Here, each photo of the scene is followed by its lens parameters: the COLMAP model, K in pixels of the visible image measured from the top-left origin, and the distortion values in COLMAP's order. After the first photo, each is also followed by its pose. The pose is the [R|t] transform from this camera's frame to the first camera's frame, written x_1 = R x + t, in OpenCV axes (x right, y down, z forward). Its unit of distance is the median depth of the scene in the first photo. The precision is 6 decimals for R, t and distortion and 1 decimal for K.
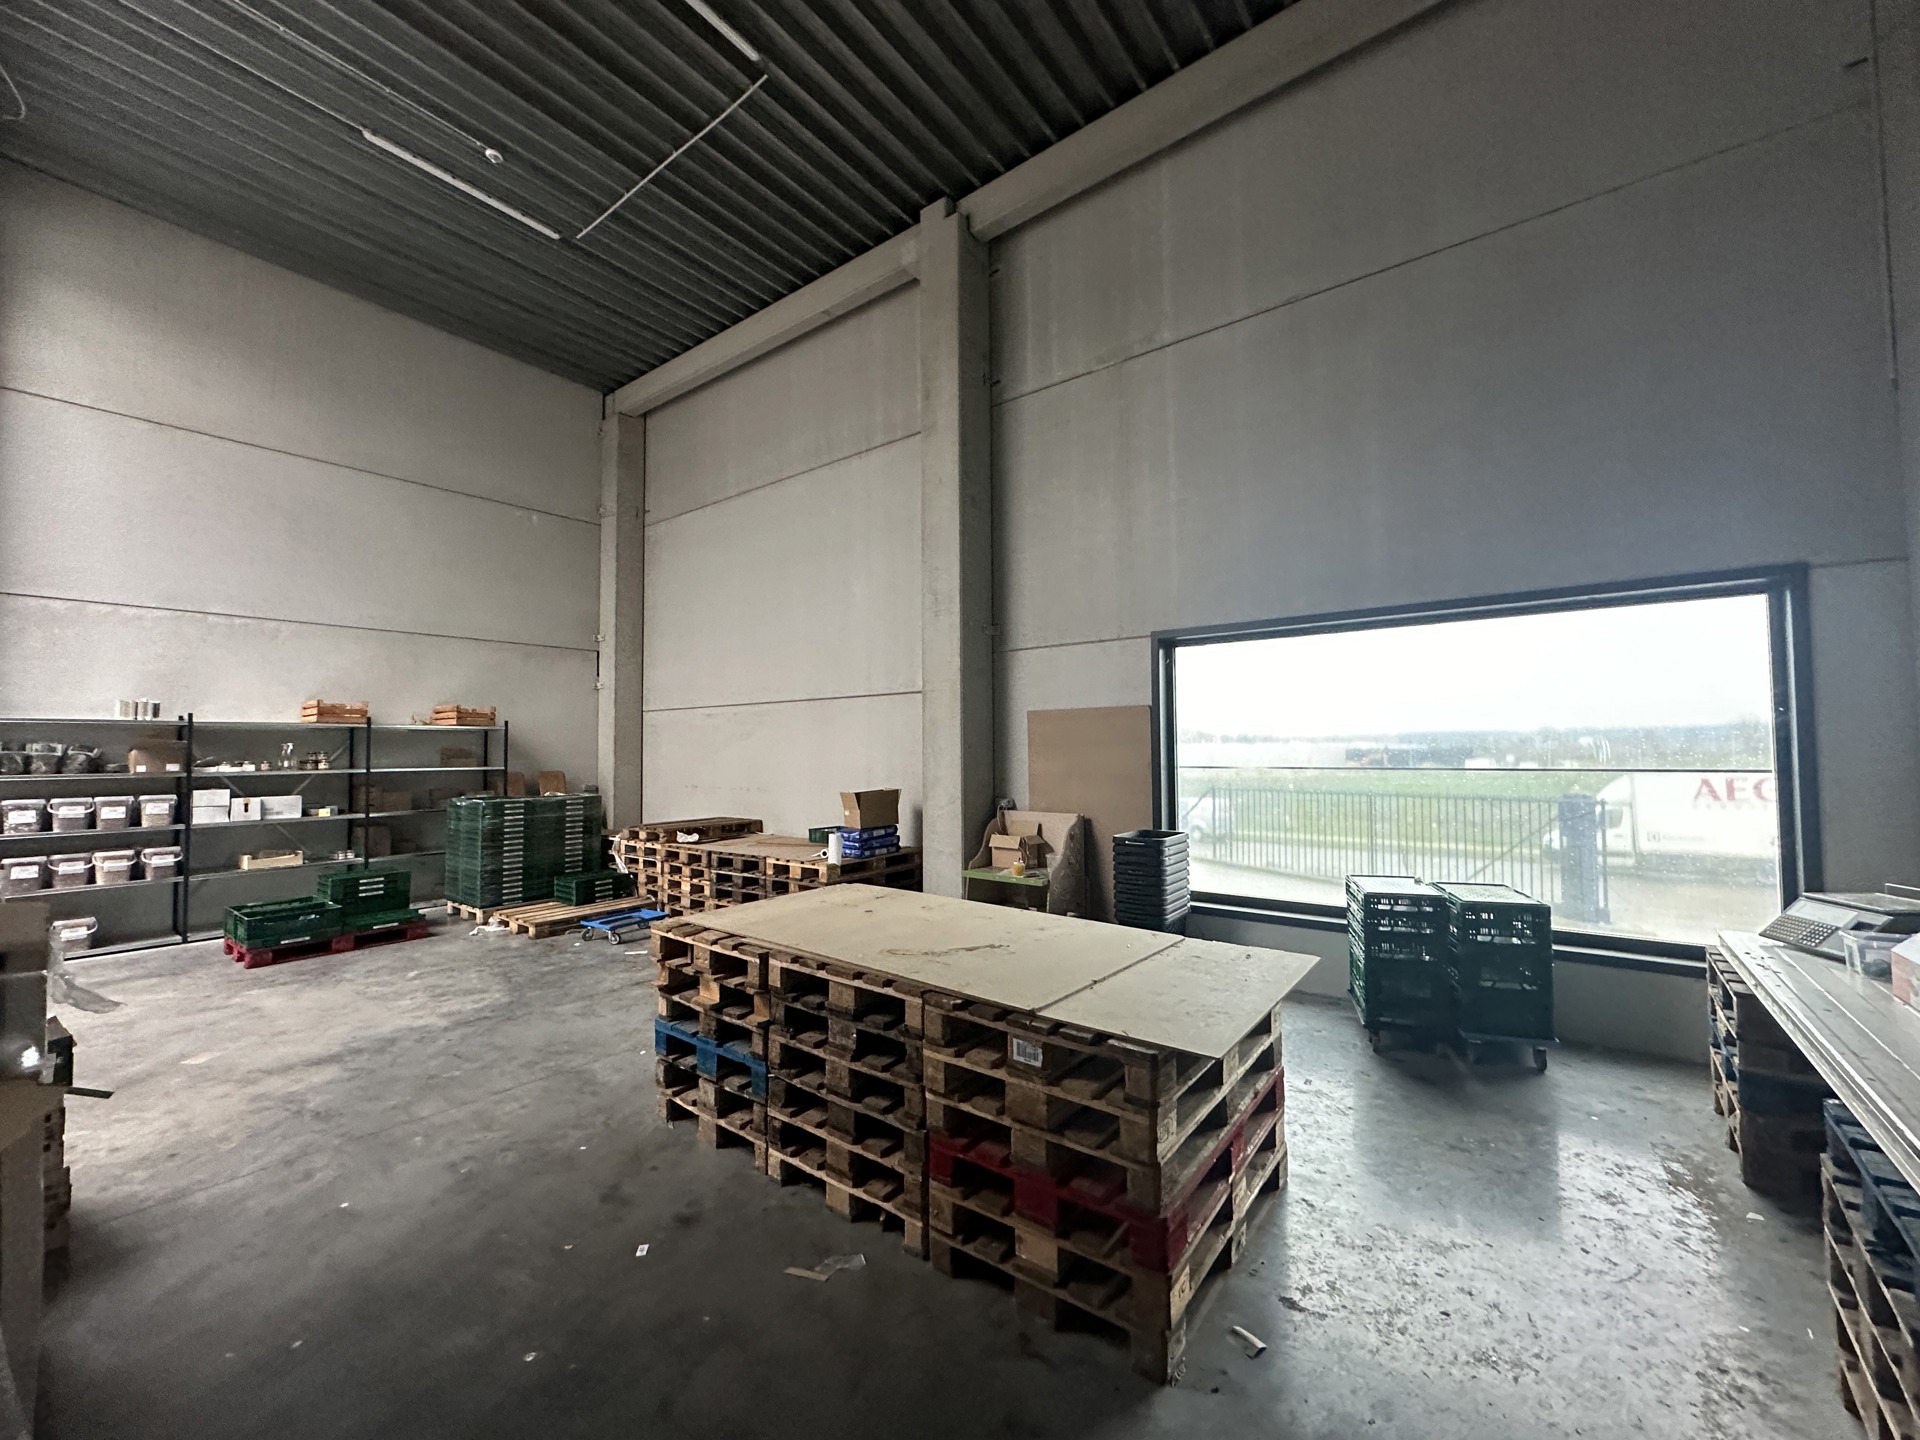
lens RADIAL K [[762.9, 0, 952.3], [0, 762.9, 721.5], [0, 0, 1]] dist [-0.001676, -0.000576]
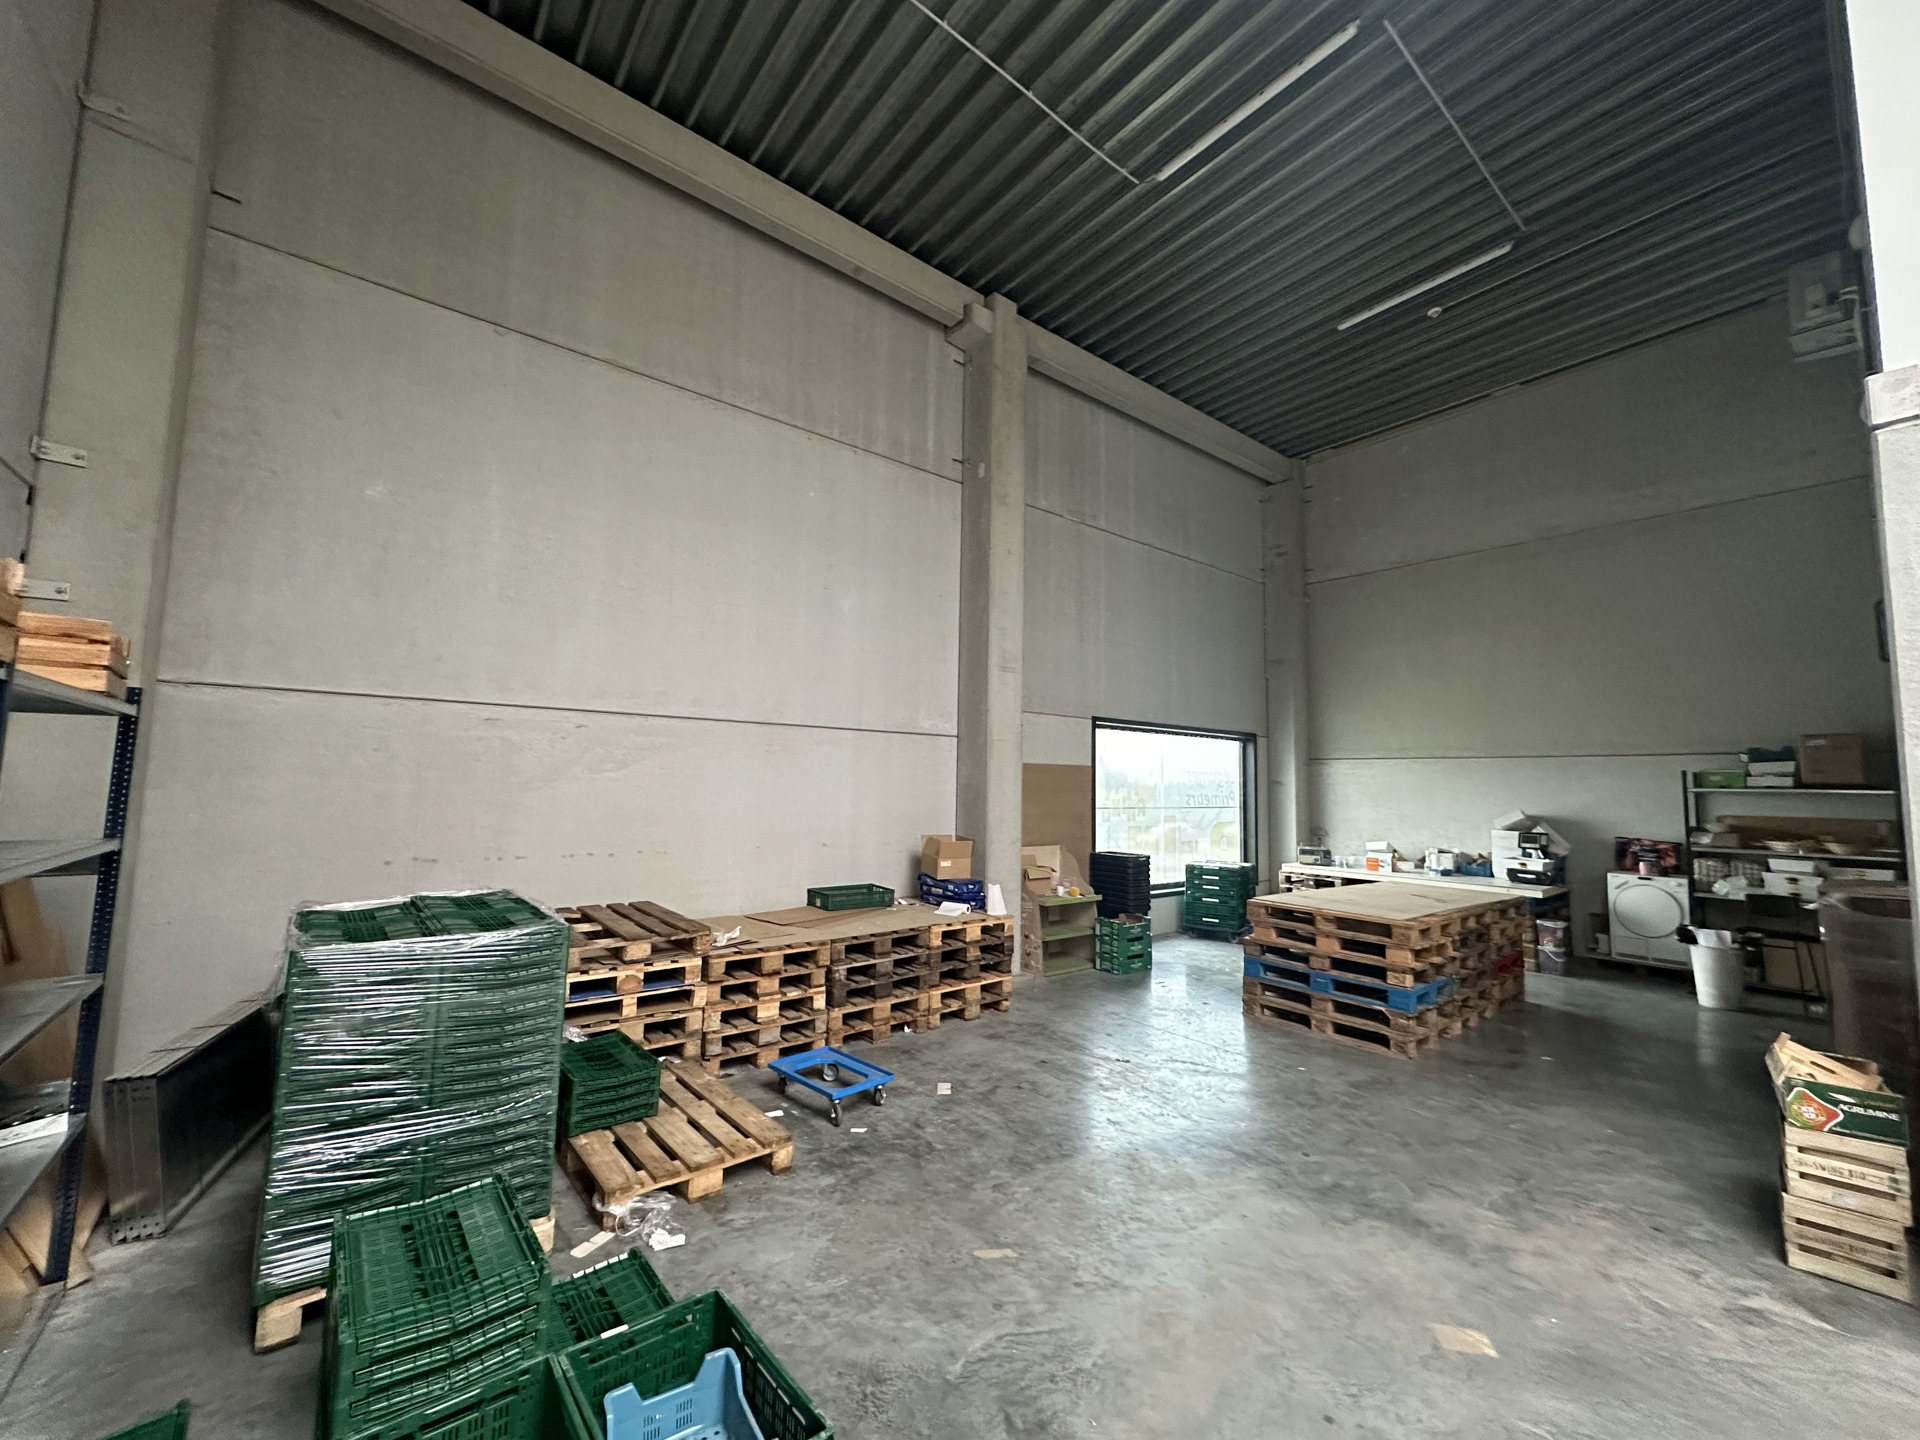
lens RADIAL K [[762.9, 0, 958.0], [0, 762.9, 720.5], [0, 0, 1]] dist [-0.001676, -0.000576]
pose [[0.222955, 0.092688, 0.970412, -1.044987], [-0.056807, 0.995013, -0.081986, 0.022853], [-0.973172, -0.036847, 0.227108, 0.783692]]
